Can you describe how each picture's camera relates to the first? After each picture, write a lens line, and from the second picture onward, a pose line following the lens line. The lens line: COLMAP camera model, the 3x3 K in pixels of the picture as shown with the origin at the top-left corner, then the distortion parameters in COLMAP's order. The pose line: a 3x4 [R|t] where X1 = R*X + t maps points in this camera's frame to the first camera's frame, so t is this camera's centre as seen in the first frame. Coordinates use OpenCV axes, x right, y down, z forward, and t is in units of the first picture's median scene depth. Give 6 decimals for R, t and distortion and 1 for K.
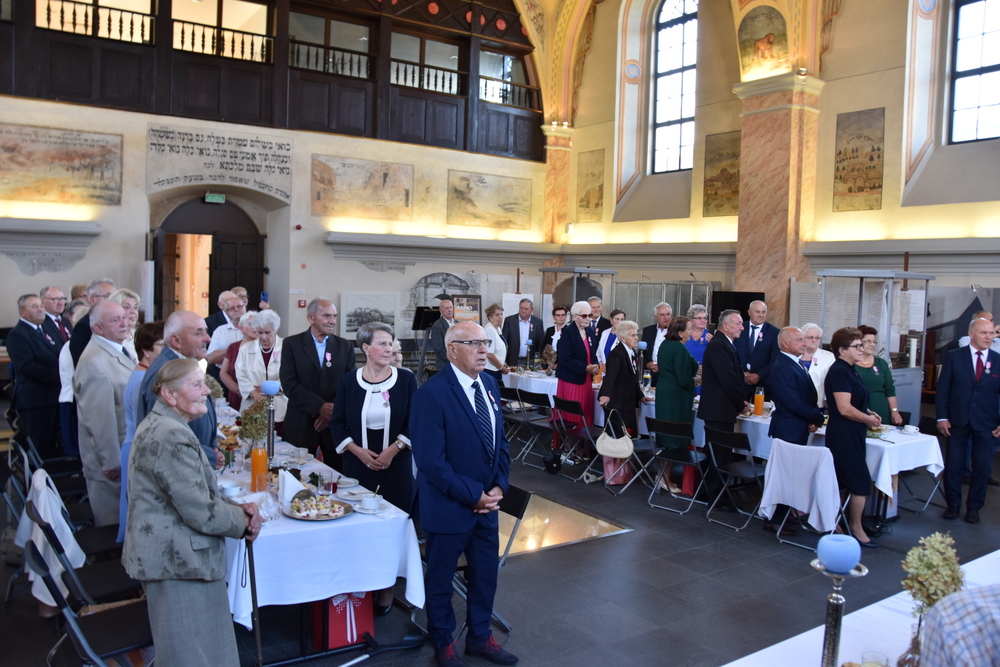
lens RADIAL K [[781.3, 0, 501.1], [0, 781.3, 335.3], [0, 0, 1]] dist [-0.165325, 0.107237]
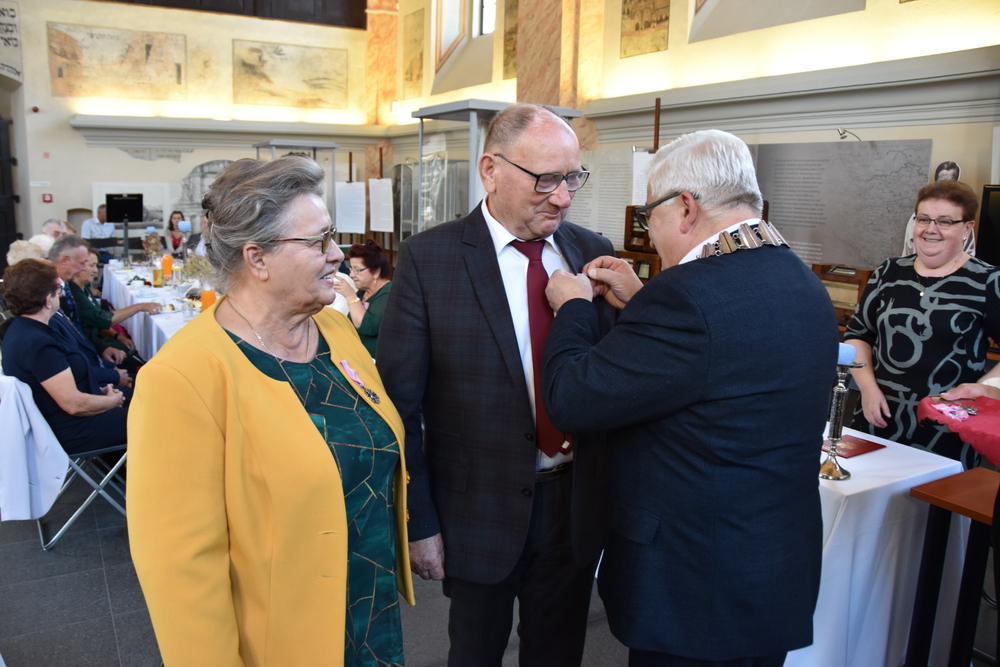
lens RADIAL K [[782.4, 0, 497.1], [0, 782.4, 328.8], [0, 0, 1]] dist [-0.159057, 0.106573]
pose [[0.998049, 0.001820, -0.062415, 0.291771], [0.004690, 0.994566, 0.103998, 0.019893], [0.062265, -0.104087, 0.992617, 0.165722]]
